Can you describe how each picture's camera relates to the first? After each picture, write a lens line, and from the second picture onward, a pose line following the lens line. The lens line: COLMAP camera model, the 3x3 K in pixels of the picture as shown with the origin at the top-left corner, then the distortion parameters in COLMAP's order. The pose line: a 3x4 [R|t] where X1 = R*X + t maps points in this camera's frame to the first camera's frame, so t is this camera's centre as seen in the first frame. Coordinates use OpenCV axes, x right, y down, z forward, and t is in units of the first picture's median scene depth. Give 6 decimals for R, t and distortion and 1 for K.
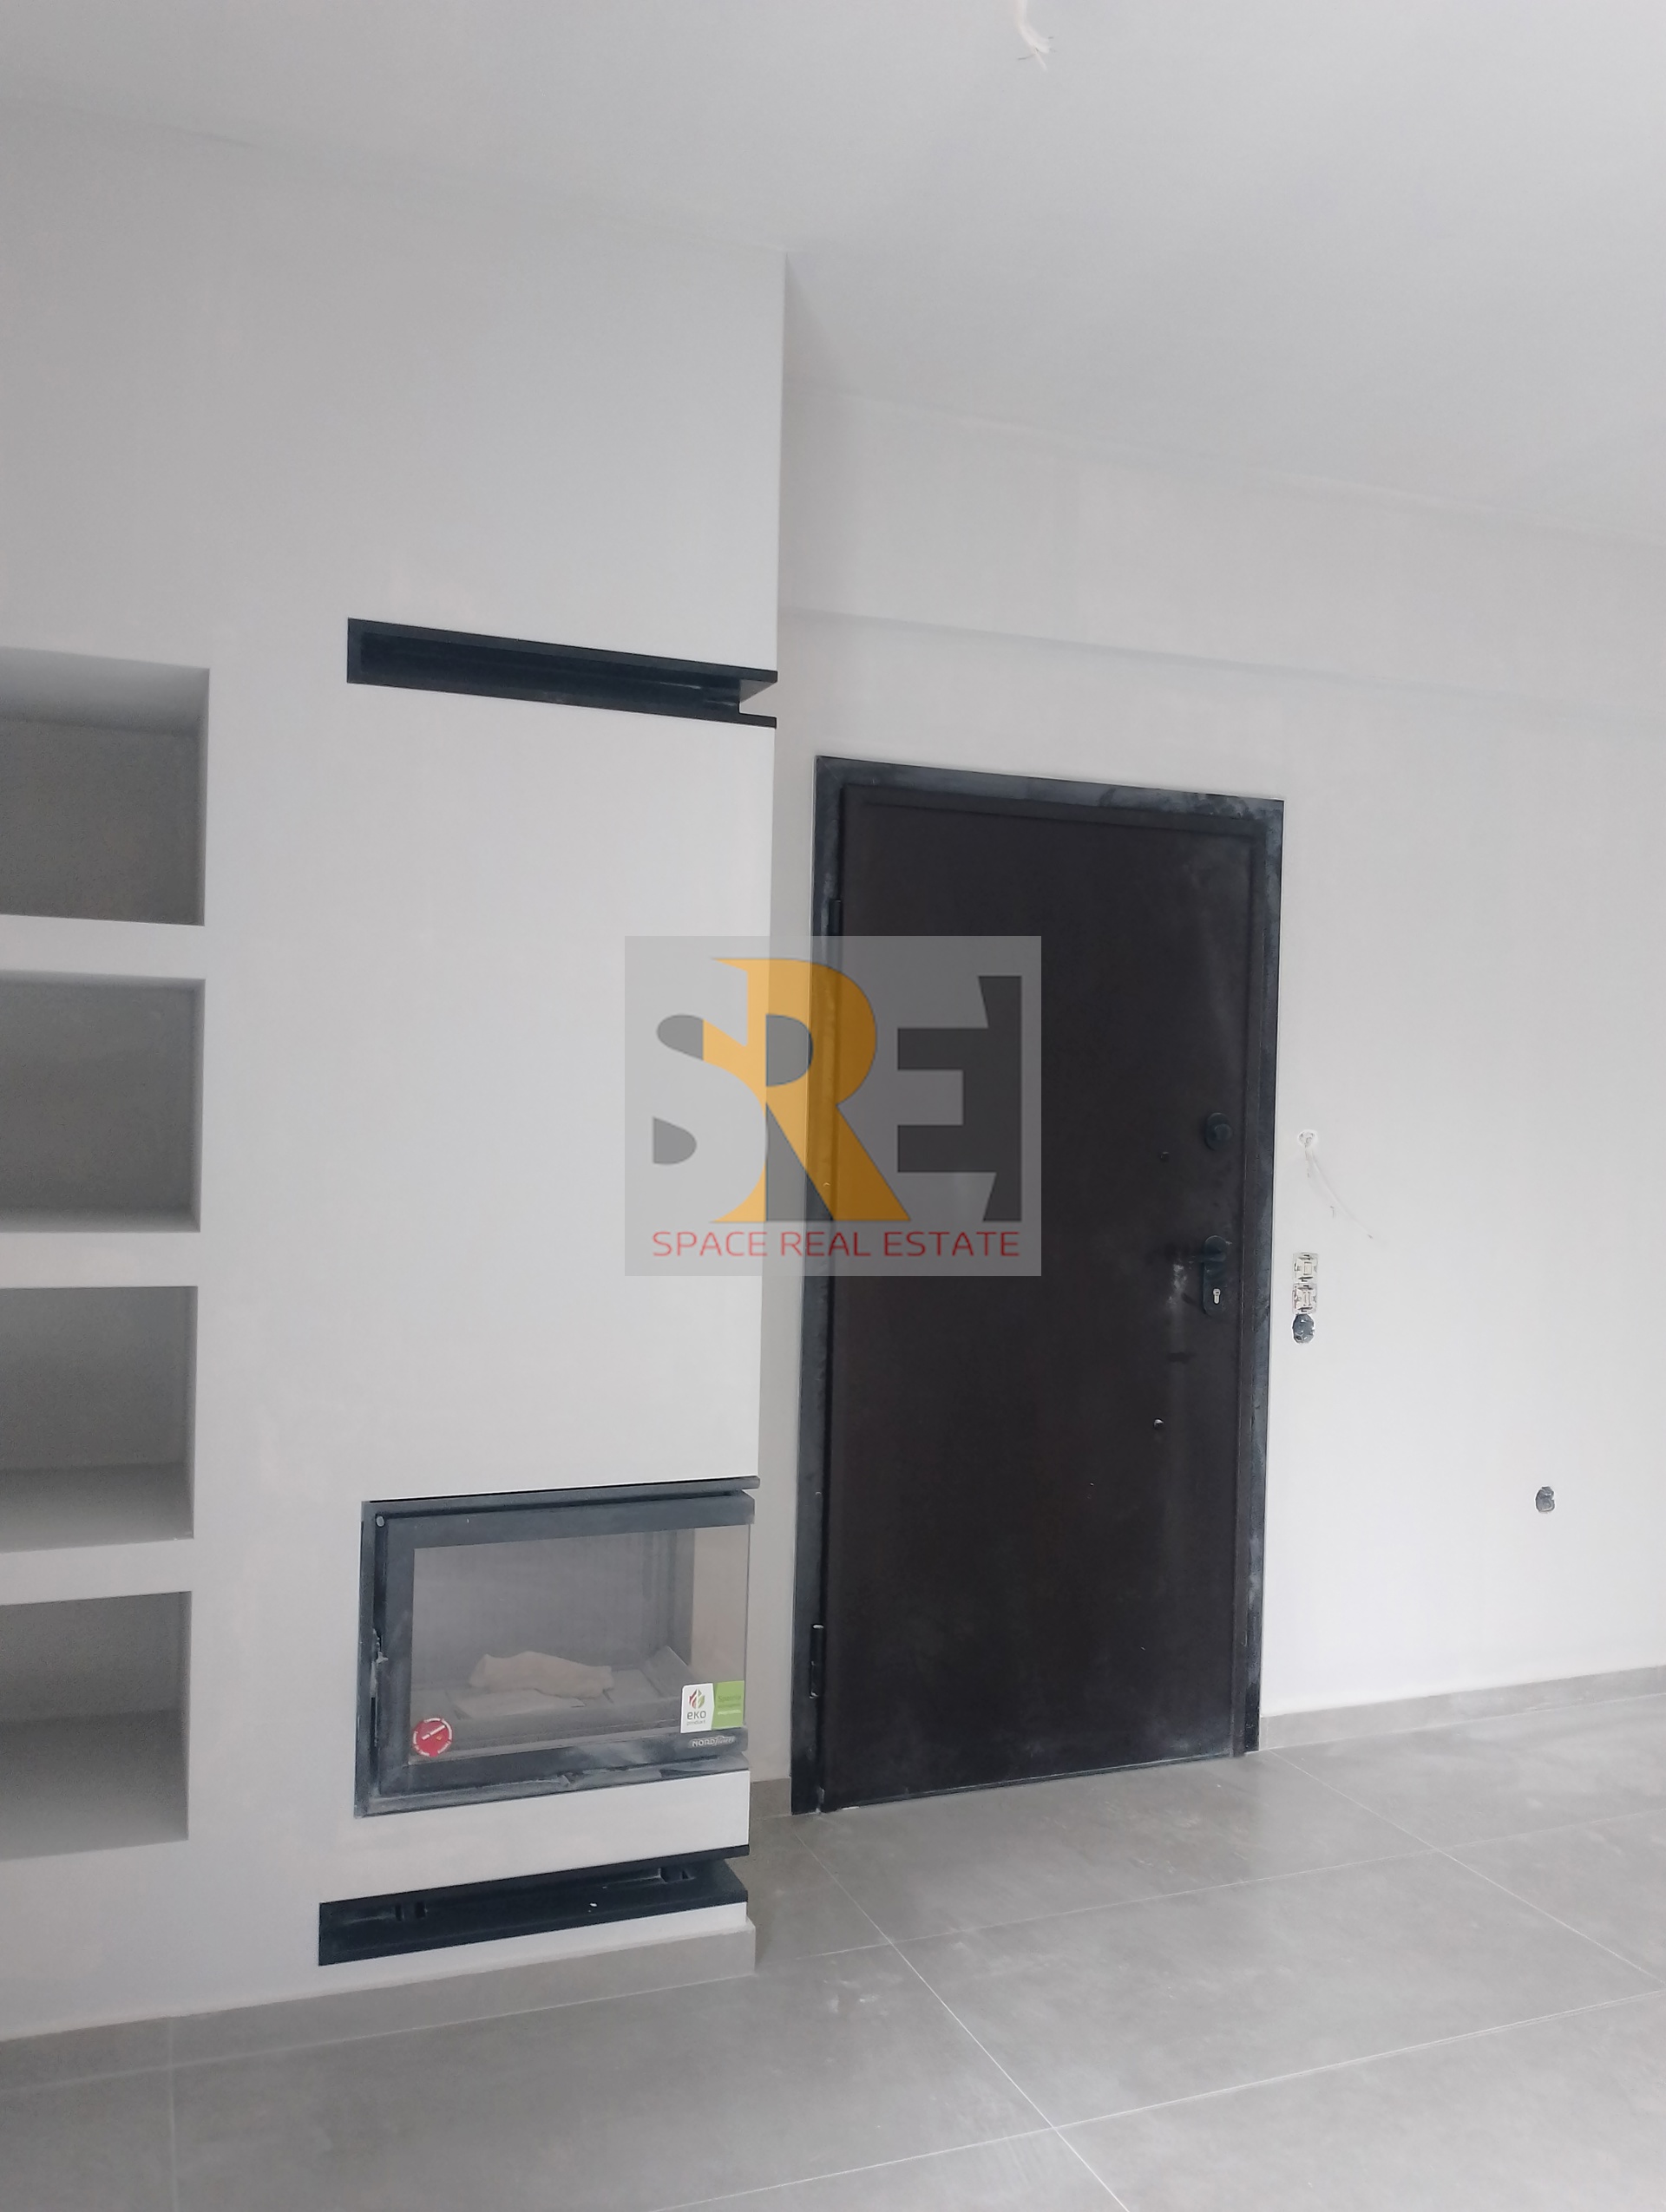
lens RADIAL K [[1724.1, 0, 828.8], [0, 1724.1, 1118.8], [0, 0, 1]] dist [0.078482, -0.152915]
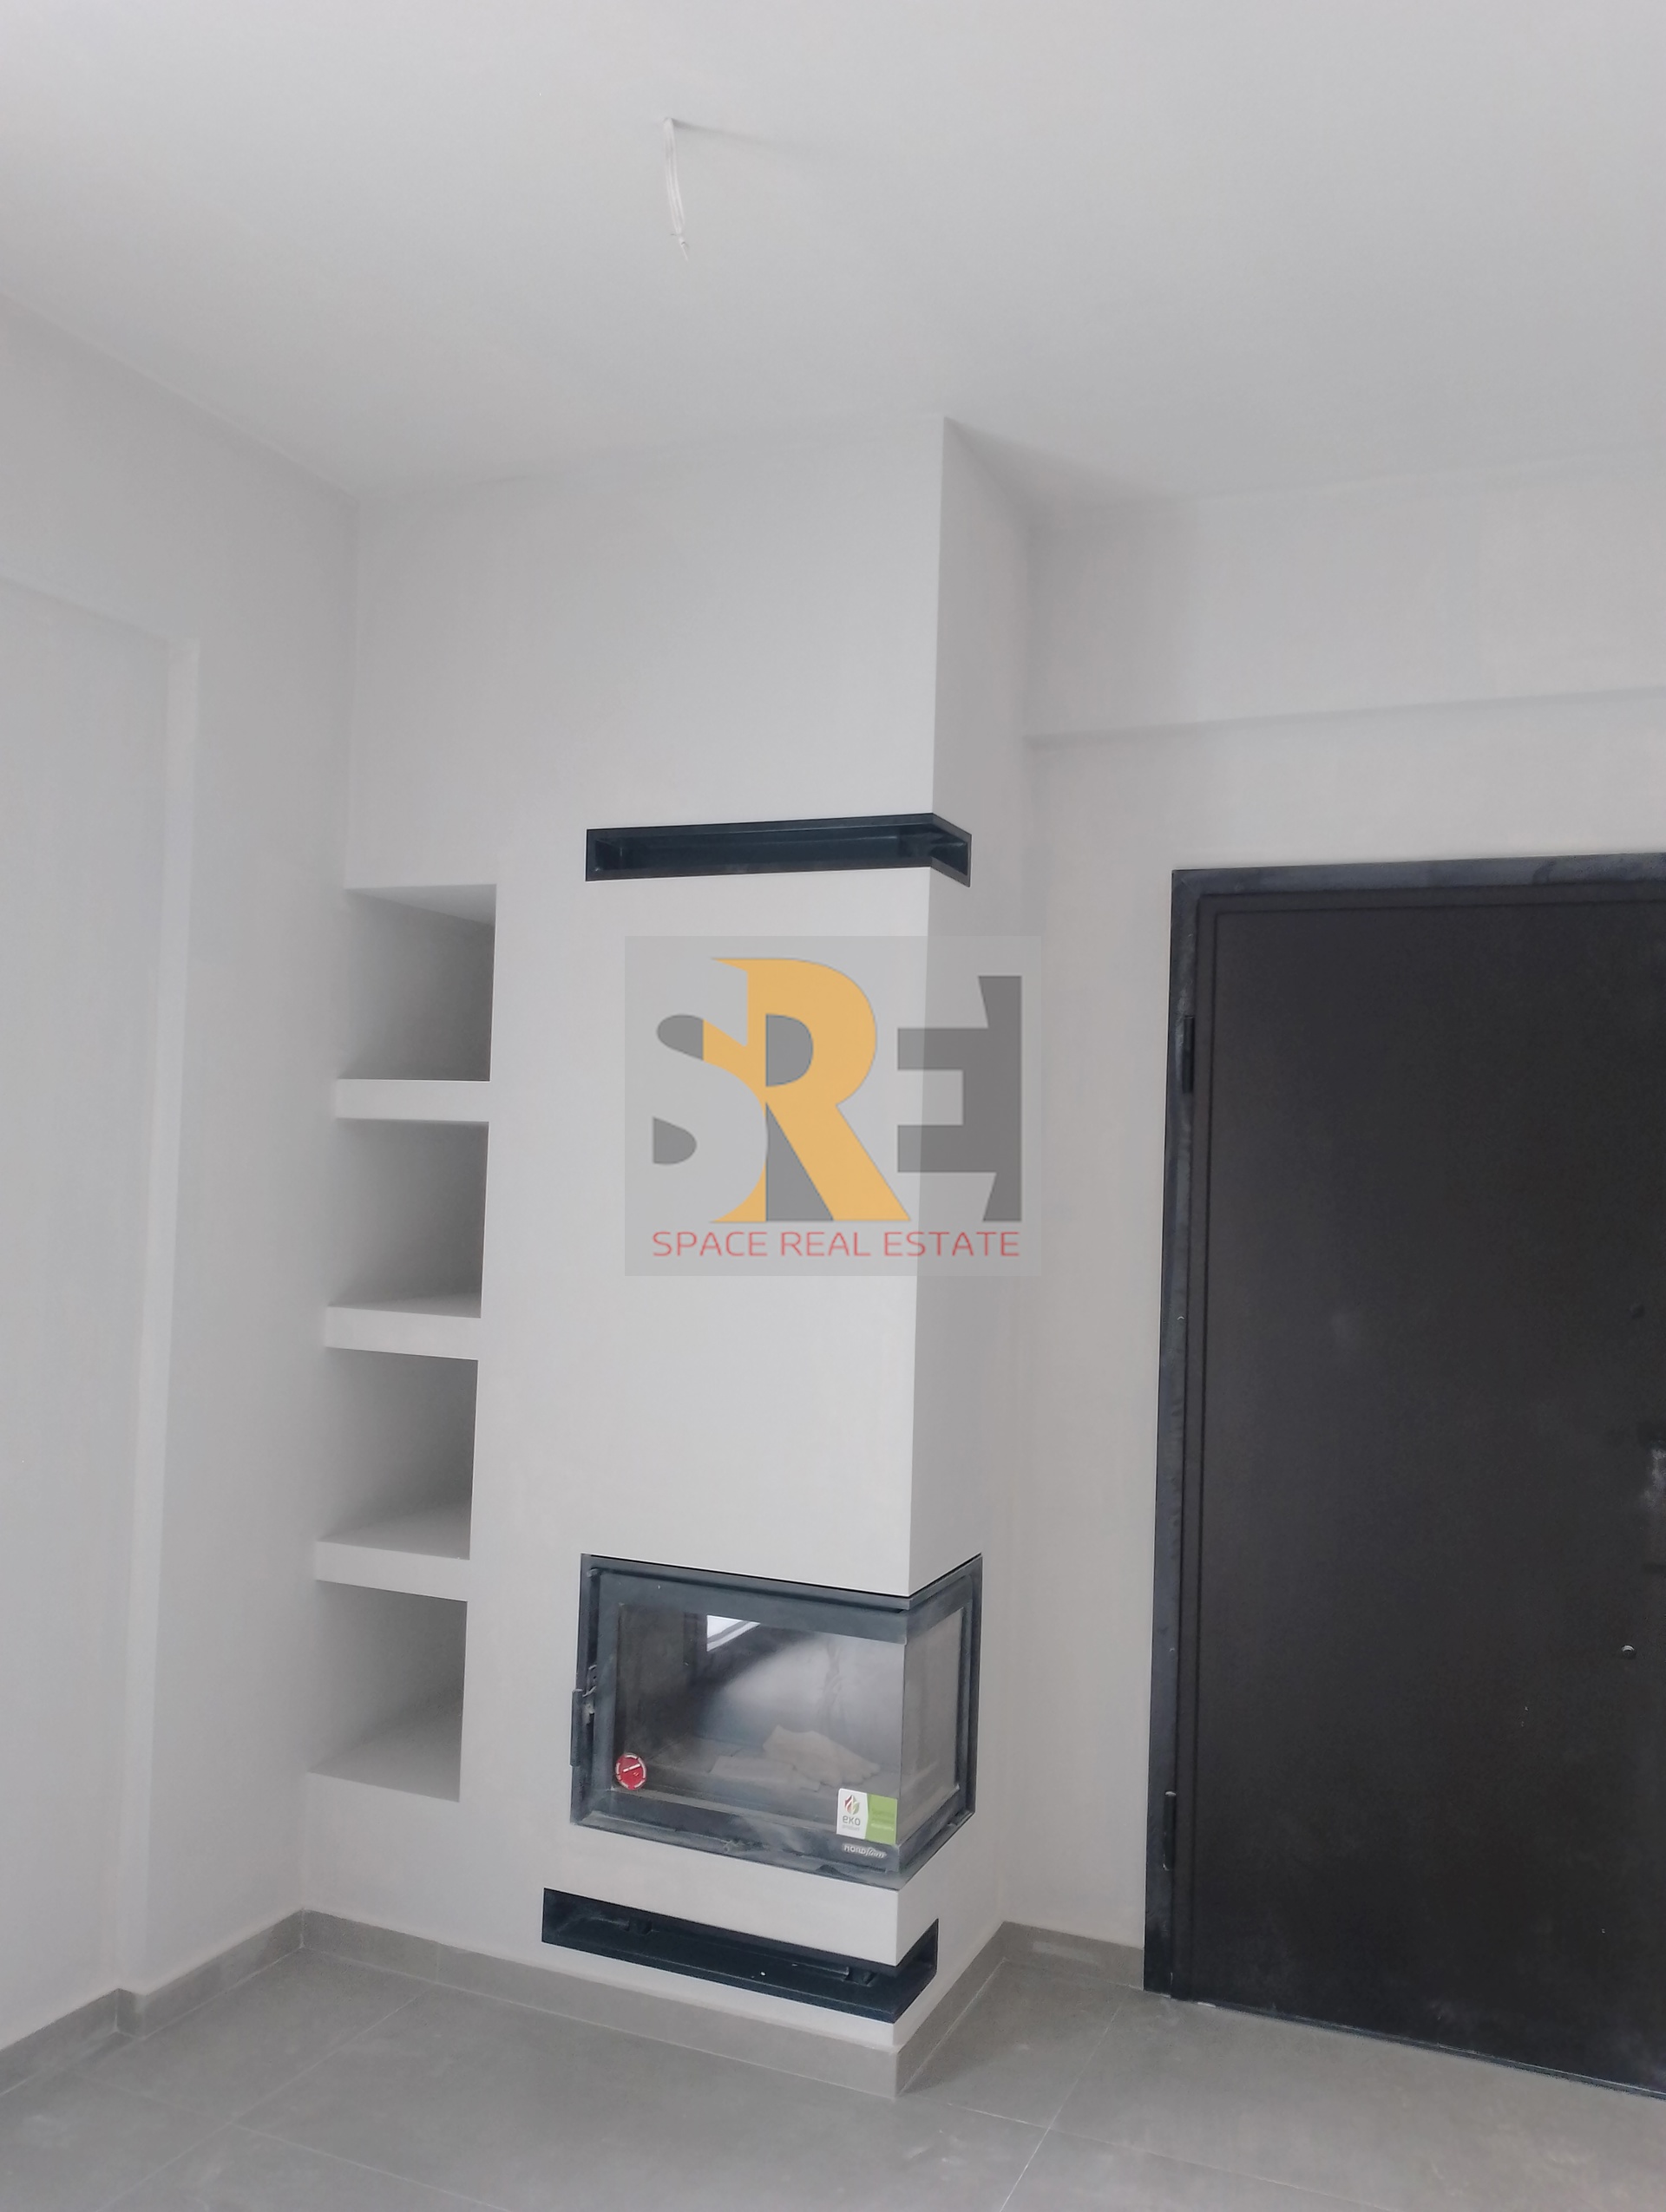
lens RADIAL K [[1724.1, 0, 828.8], [0, 1724.1, 1118.8], [0, 0, 1]] dist [0.078482, -0.152915]
pose [[0.725137, -0.019583, -0.688326, 0.635177], [-0.025779, 0.998123, -0.055555, -0.015778], [0.688122, 0.058029, 0.723271, 0.217690]]
